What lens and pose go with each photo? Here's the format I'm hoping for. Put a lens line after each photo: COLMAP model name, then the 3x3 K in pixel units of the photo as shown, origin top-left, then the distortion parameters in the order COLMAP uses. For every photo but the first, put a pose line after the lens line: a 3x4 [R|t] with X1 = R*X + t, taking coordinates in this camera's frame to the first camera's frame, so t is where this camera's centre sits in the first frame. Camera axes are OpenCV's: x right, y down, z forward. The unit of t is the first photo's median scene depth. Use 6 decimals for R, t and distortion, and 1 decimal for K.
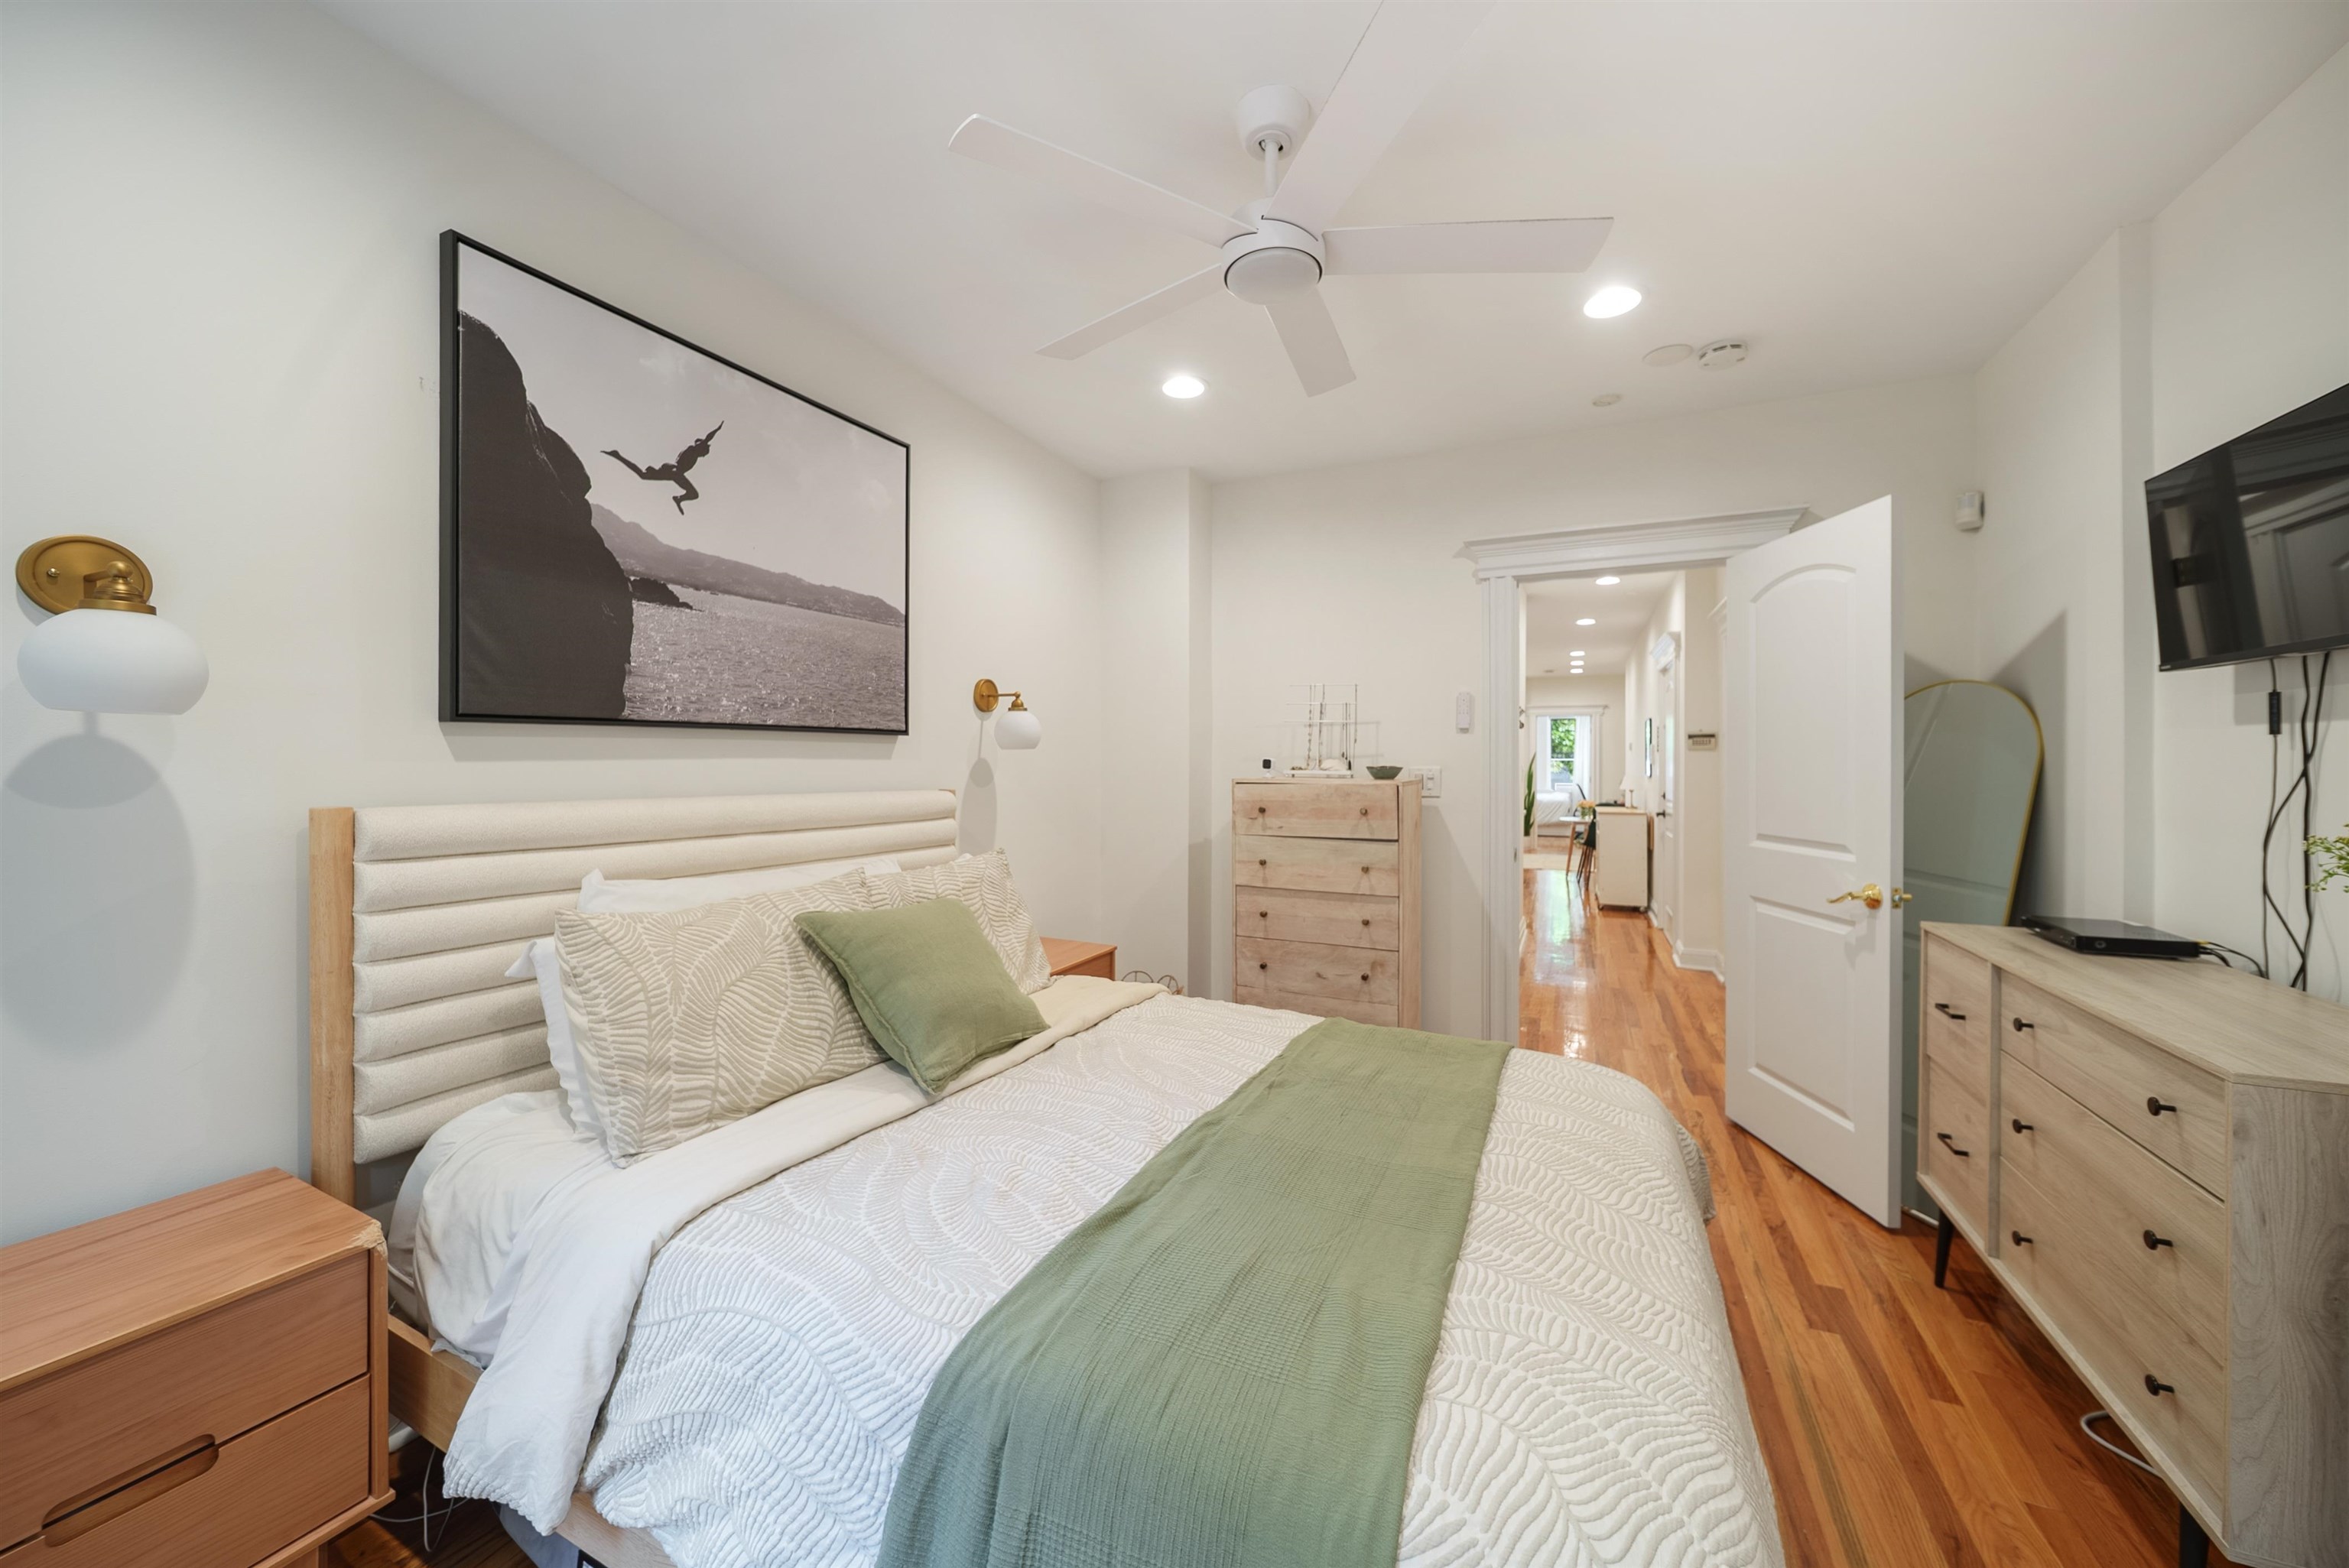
lens RADIAL K [[853.4, 0, 1169.3], [0, 853.4, 762.0], [0, 0, 1]] dist [-0.001448, -0.000398]
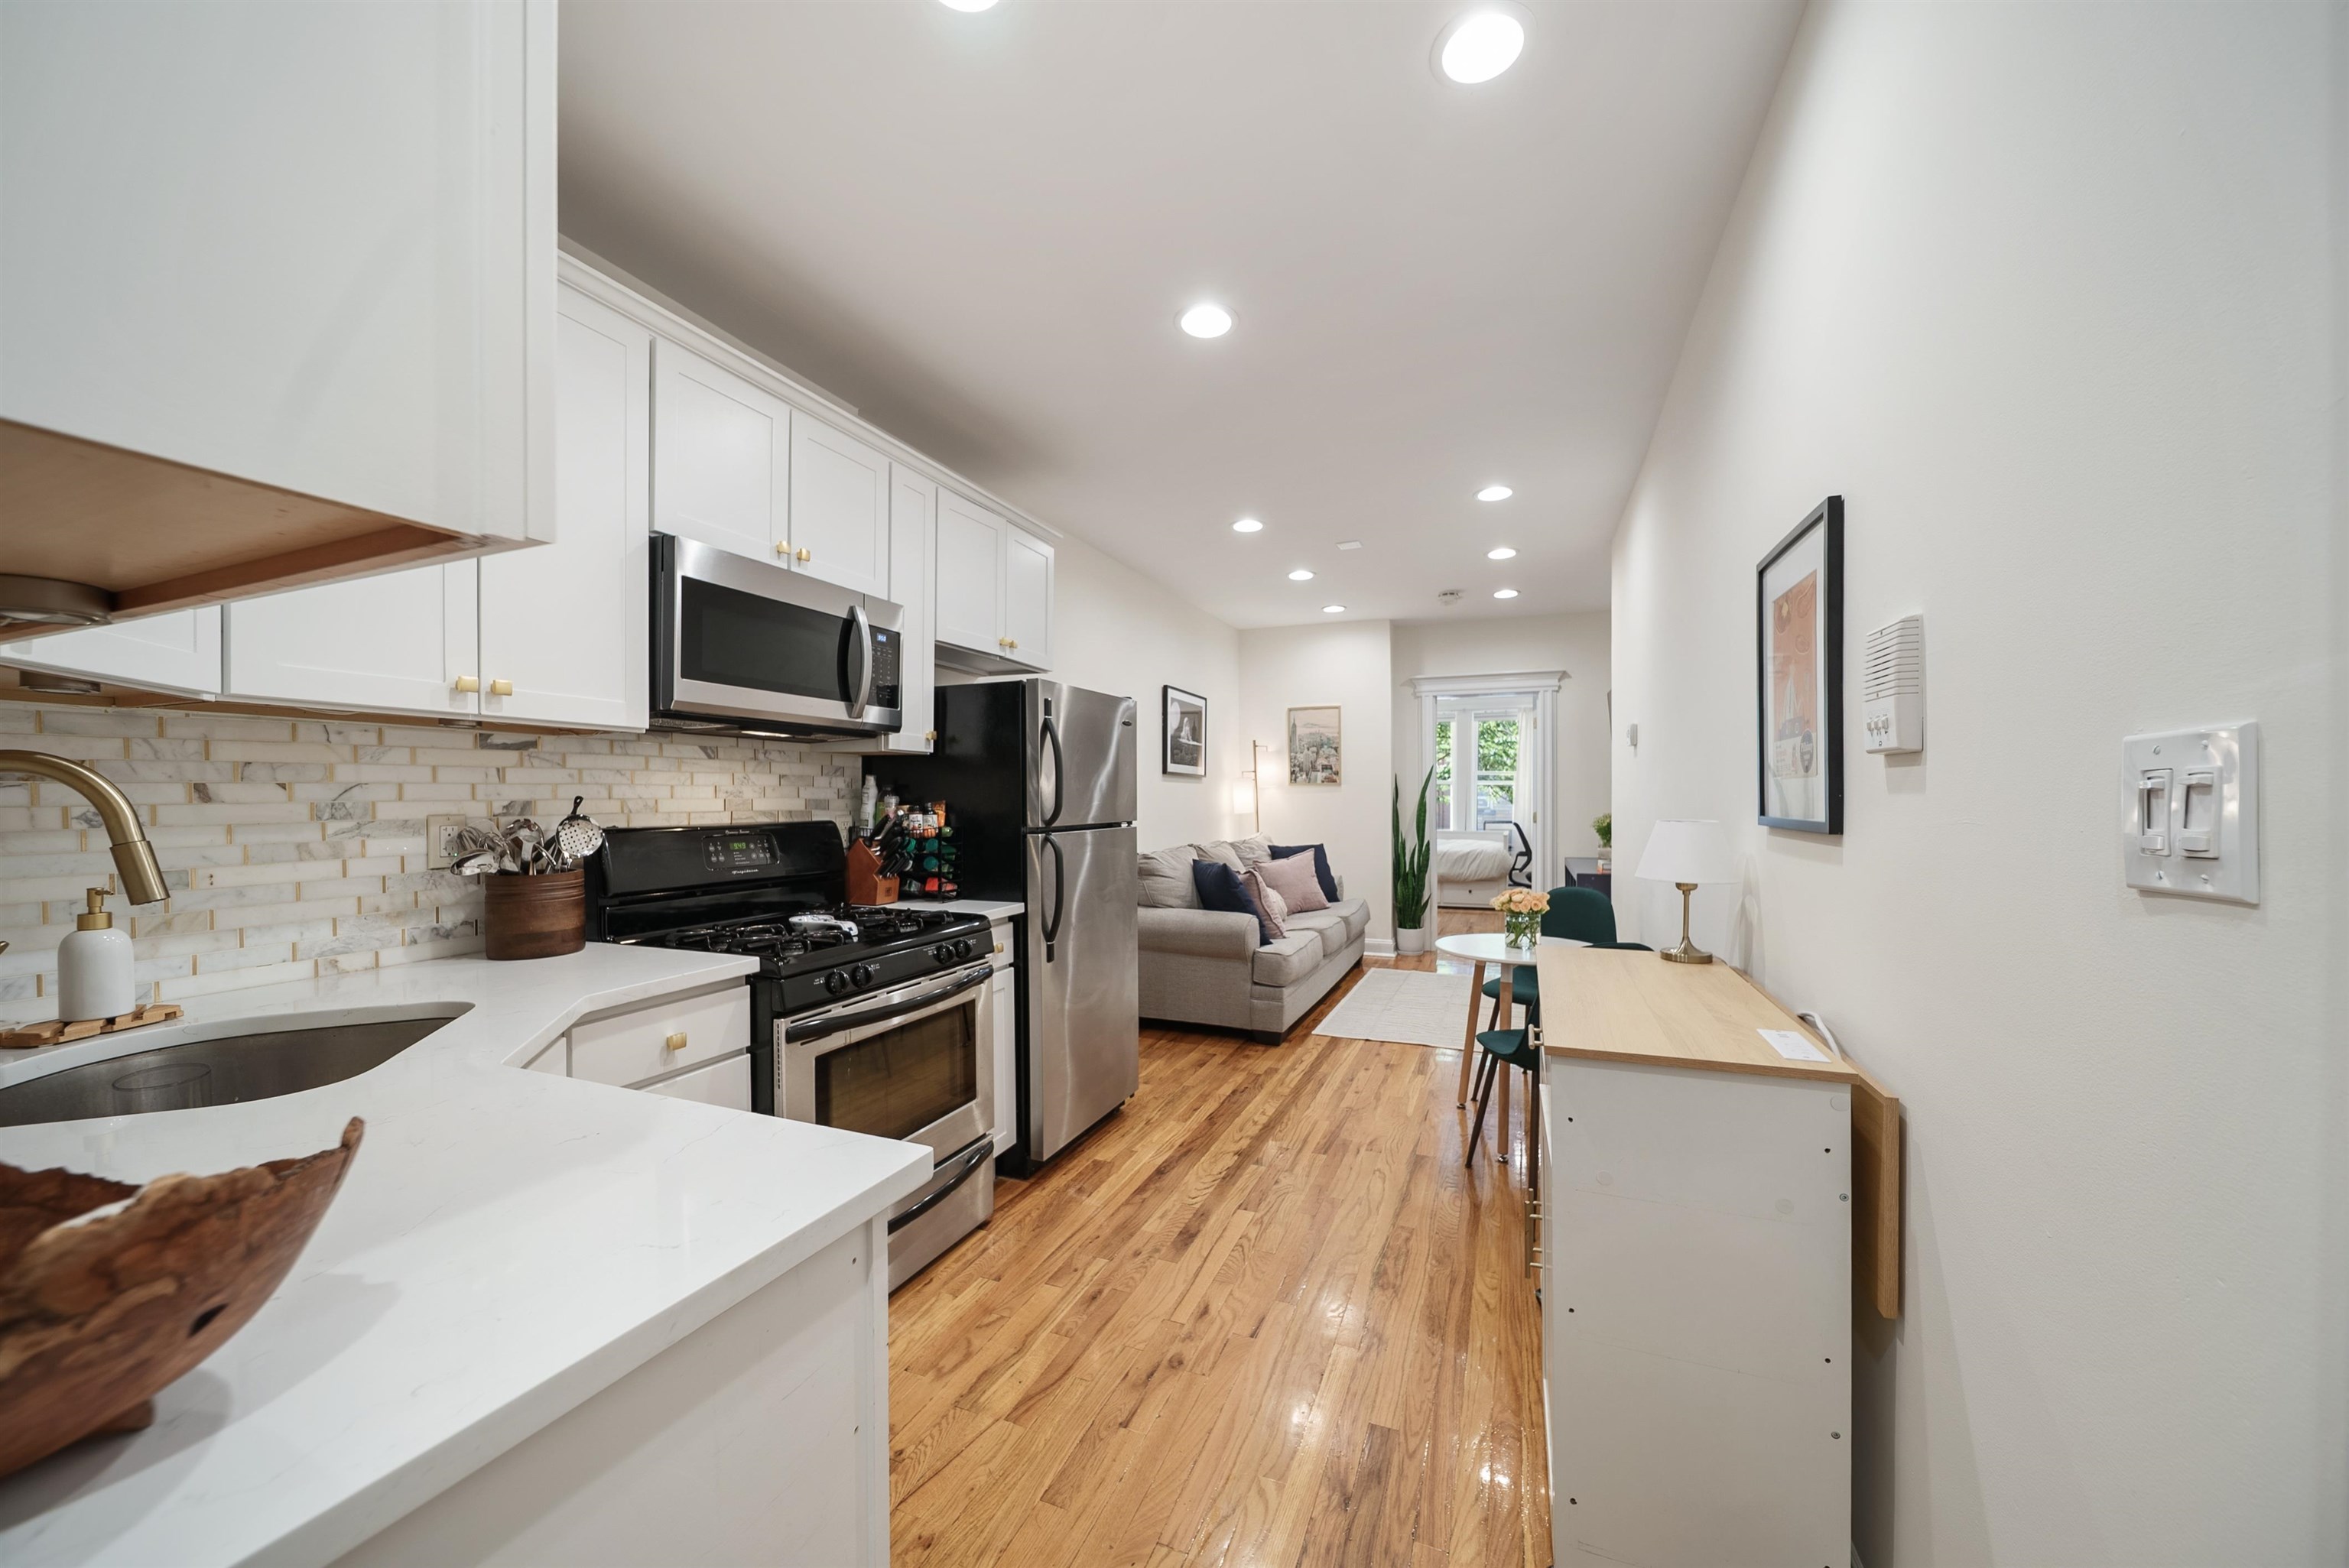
lens RADIAL K [[838.4, 0, 1181.9], [0, 838.4, 794.9], [0, 0, 1]] dist [-0.000773, -0.000192]
pose [[0.998579, -0.007415, 0.052771, 2.201928], [0.007413, 0.999972, 0.000234, 0.044507], [-0.052772, 0.000158, 0.998607, 4.384777]]
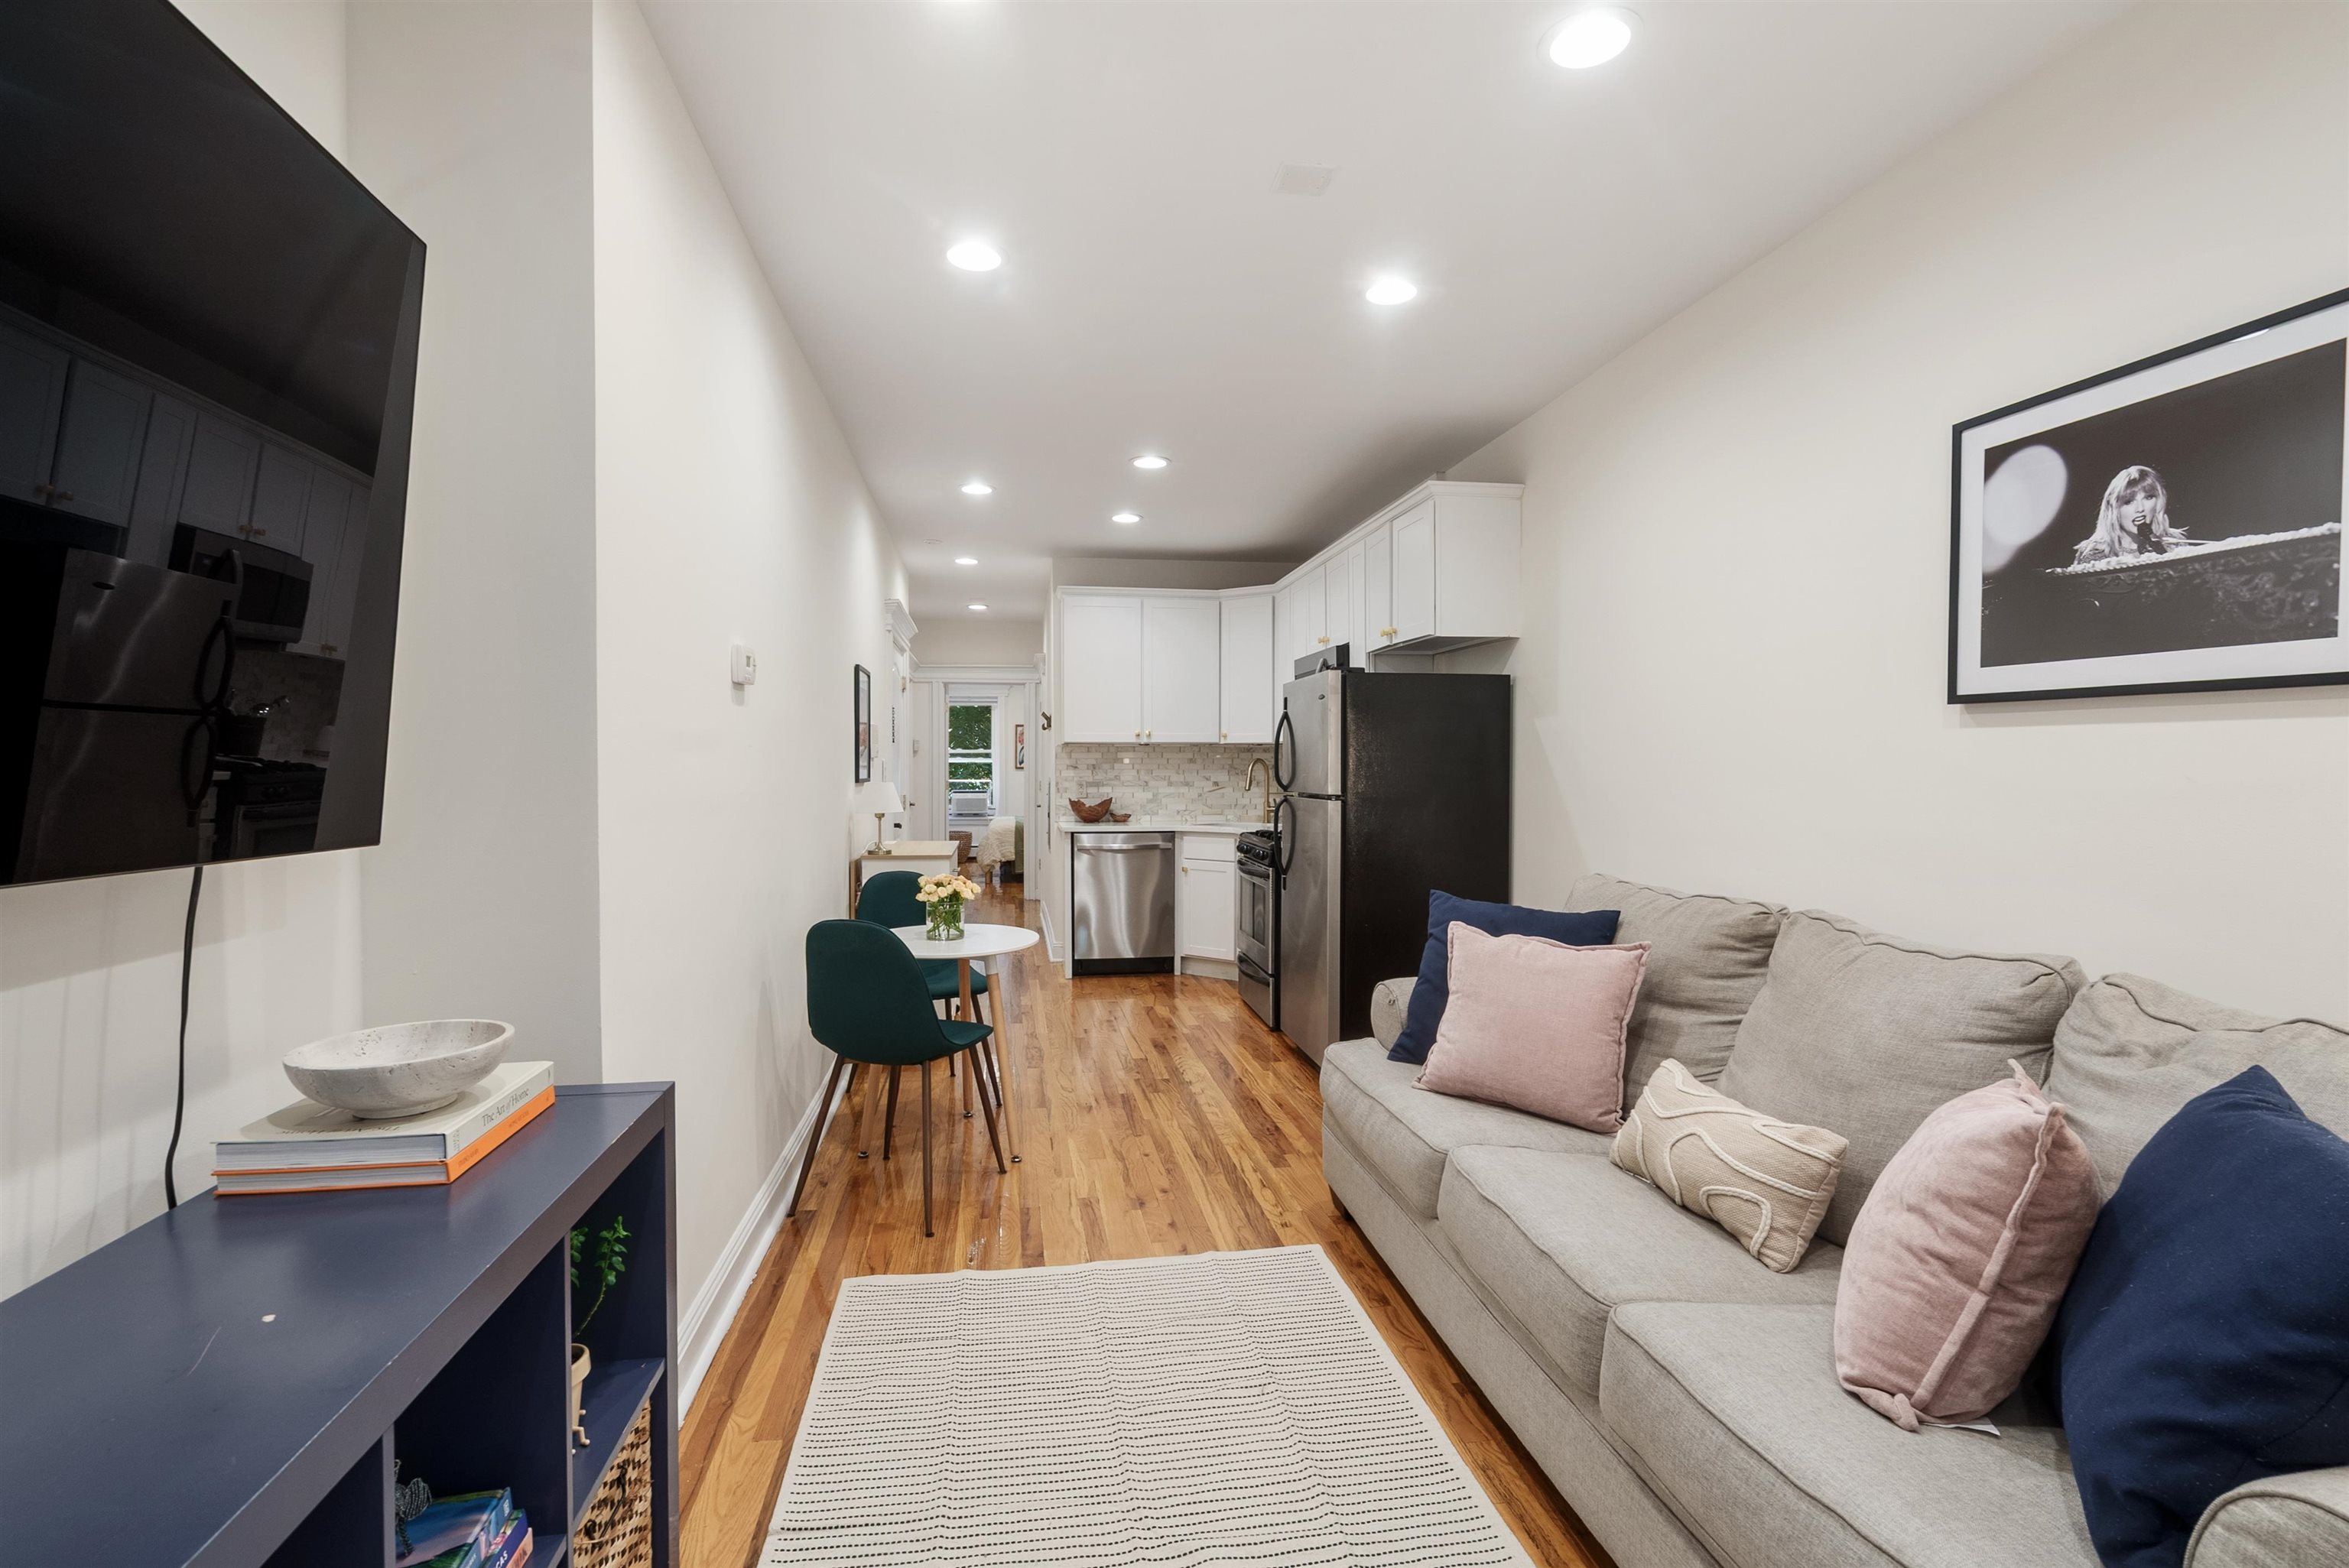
lens RADIAL K [[1094.7, 0, 1164.5], [0, 1094.7, 819.1], [0, 0, 1]] dist [-0.001575, 0.000681]
pose [[-0.834600, 0.022396, -0.550401, 4.229979], [-0.002490, 0.999010, 0.044425, 0.051270], [0.550851, 0.038448, -0.833718, 9.053733]]
